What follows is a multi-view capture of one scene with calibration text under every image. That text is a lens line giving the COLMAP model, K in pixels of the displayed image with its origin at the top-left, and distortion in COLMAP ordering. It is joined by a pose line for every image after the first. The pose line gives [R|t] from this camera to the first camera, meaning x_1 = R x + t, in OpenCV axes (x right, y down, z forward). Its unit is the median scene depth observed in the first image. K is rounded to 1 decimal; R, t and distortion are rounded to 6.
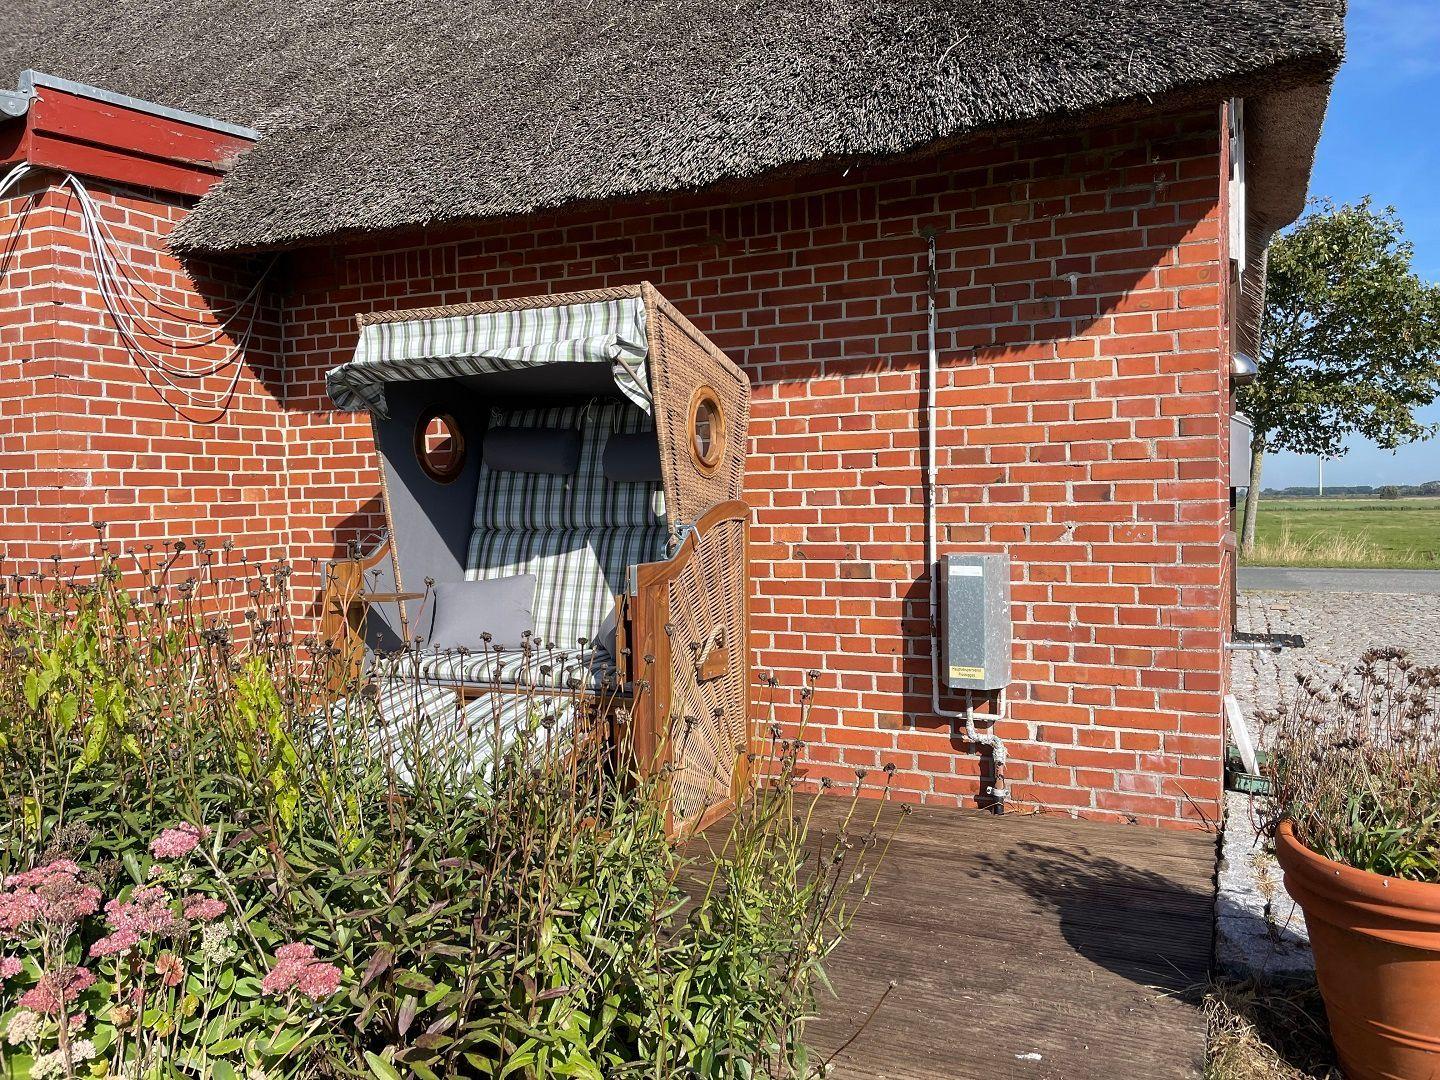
lens RADIAL K [[1088.0, 0, 720.6], [0, 1088.0, 529.3], [0, 0, 1]] dist [0.090671, -0.139254]
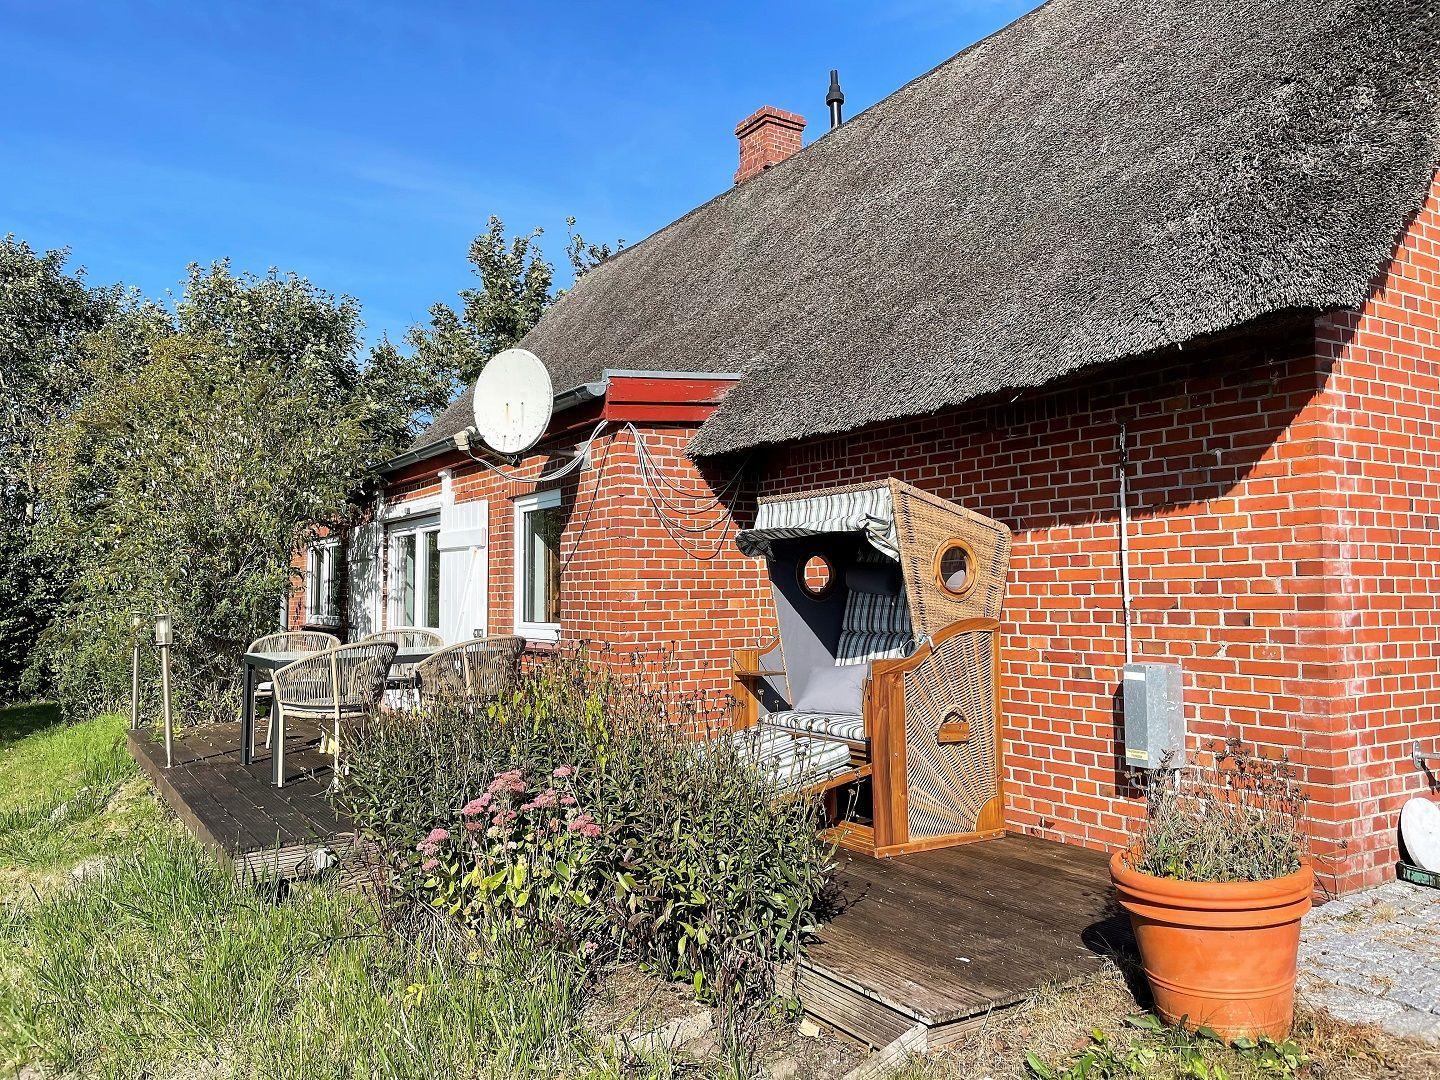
lens RADIAL K [[1091.4, 0, 719.4], [0, 1091.4, 519.7], [0, 0, 1]] dist [0.079003, -0.110754]
pose [[0.835092, -0.028794, -0.549356, 0.511923], [-0.019895, 0.996395, -0.082467, -0.028657], [0.549750, 0.079797, 0.831509, -0.377413]]
